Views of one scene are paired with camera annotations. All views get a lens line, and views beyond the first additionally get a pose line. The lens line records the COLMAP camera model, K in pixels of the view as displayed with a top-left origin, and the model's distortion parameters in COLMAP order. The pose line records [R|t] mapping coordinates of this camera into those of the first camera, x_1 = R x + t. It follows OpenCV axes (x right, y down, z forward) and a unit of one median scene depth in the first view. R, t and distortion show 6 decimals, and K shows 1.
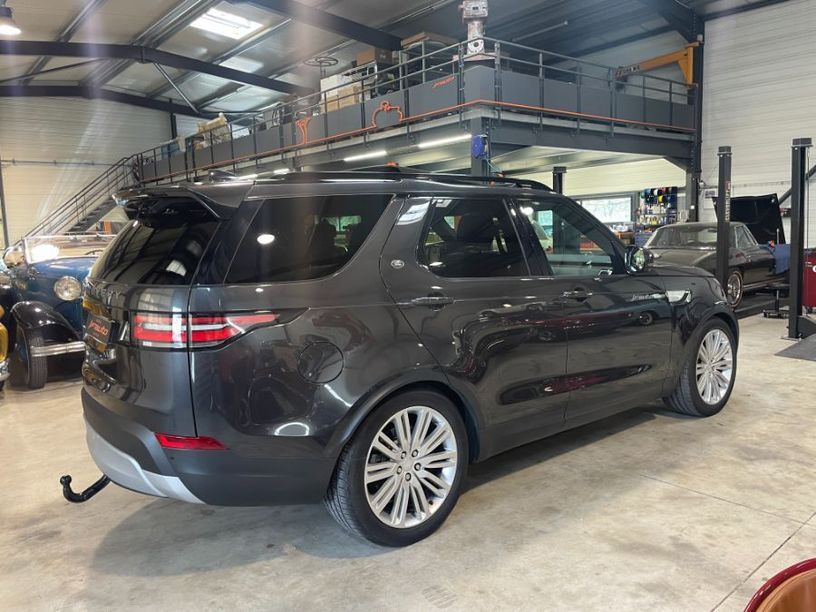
lens RADIAL K [[614.2, 0, 406.6], [0, 614.2, 302.9], [0, 0, 1]] dist [0.094546, -0.126777]
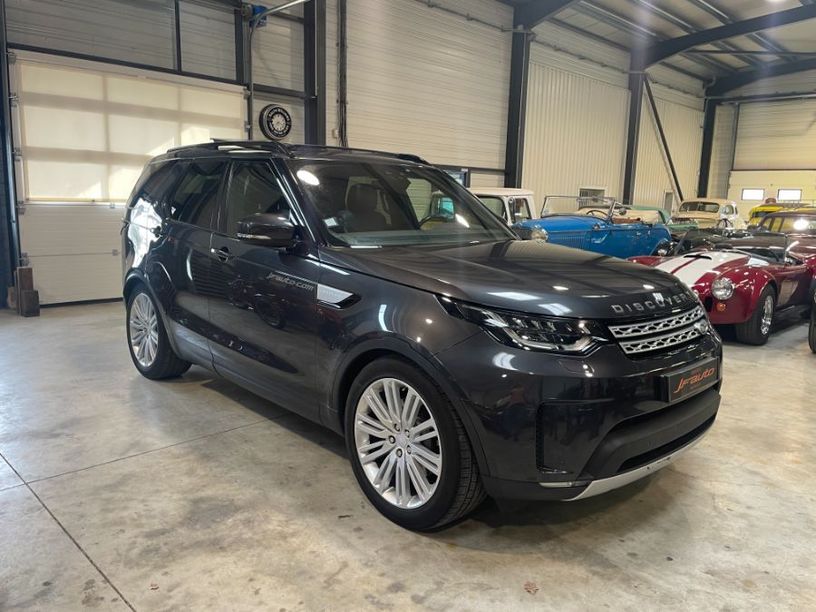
lens RADIAL K [[614.2, 0, 406.6], [0, 614.2, 302.9], [0, 0, 1]] dist [0.094546, -0.126777]
pose [[0.089038, 0.201353, -0.975464, 1.396664], [-0.153441, 0.970435, 0.186310, -0.180571], [0.984138, 0.133087, 0.117301, 1.251416]]
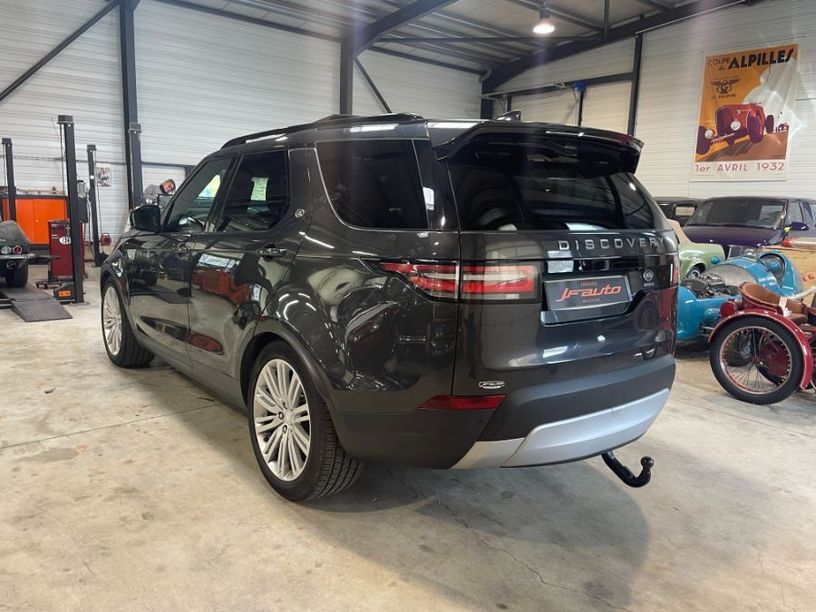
lens RADIAL K [[617.5, 0, 401.4], [0, 617.5, 306.4], [0, 0, 1]] dist [0.101537, -0.132654]
pose [[-0.007089, -0.126920, 0.991888, -1.150314], [0.095955, 0.987249, 0.127012, -0.060272], [-0.995360, 0.096077, 0.005180, 1.096148]]
